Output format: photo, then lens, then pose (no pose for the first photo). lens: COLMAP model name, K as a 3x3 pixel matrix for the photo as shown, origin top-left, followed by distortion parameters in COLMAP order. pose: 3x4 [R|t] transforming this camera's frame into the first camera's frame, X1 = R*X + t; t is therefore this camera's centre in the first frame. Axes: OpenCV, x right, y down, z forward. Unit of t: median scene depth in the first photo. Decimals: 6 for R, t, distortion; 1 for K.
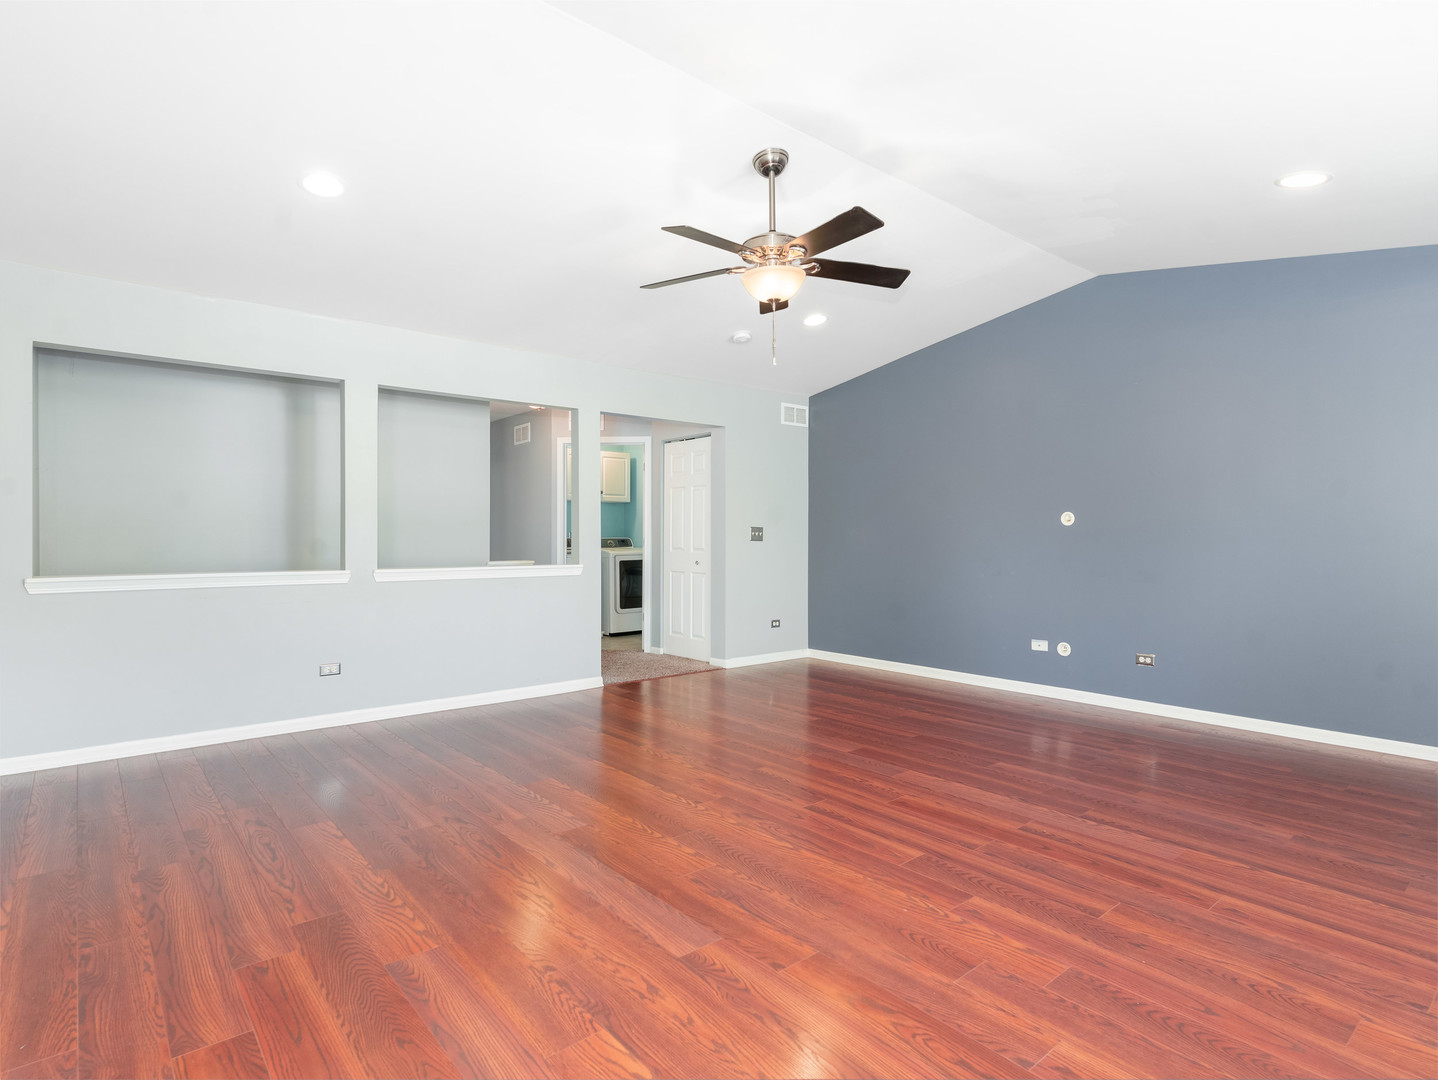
lens RADIAL K [[779.8, 0, 711.3], [0, 779.8, 537.0], [0, 0, 1]] dist [0.001600, 0.000287]
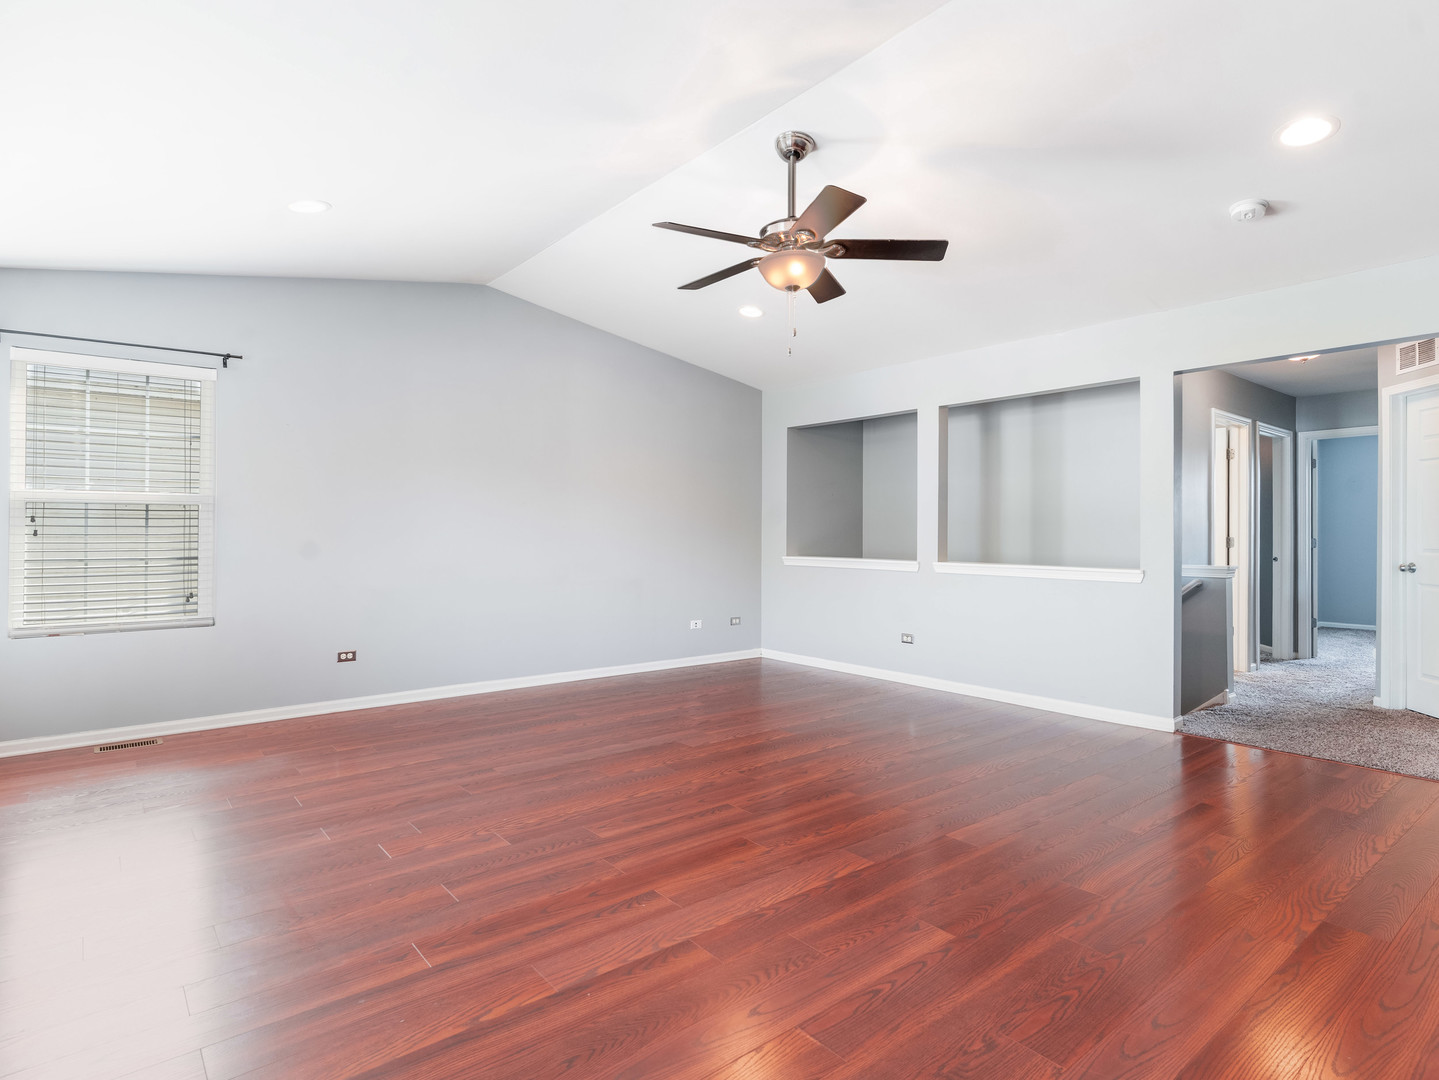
lens RADIAL K [[780.4, 0, 711.8], [0, 780.4, 537.0], [0, 0, 1]] dist [0.001600, 0.000287]
pose [[-0.027790, 0.006446, -0.999593, 1.244686], [-0.003828, 0.999971, 0.006555, -0.006024], [0.999606, 0.004008, -0.027765, 1.110717]]
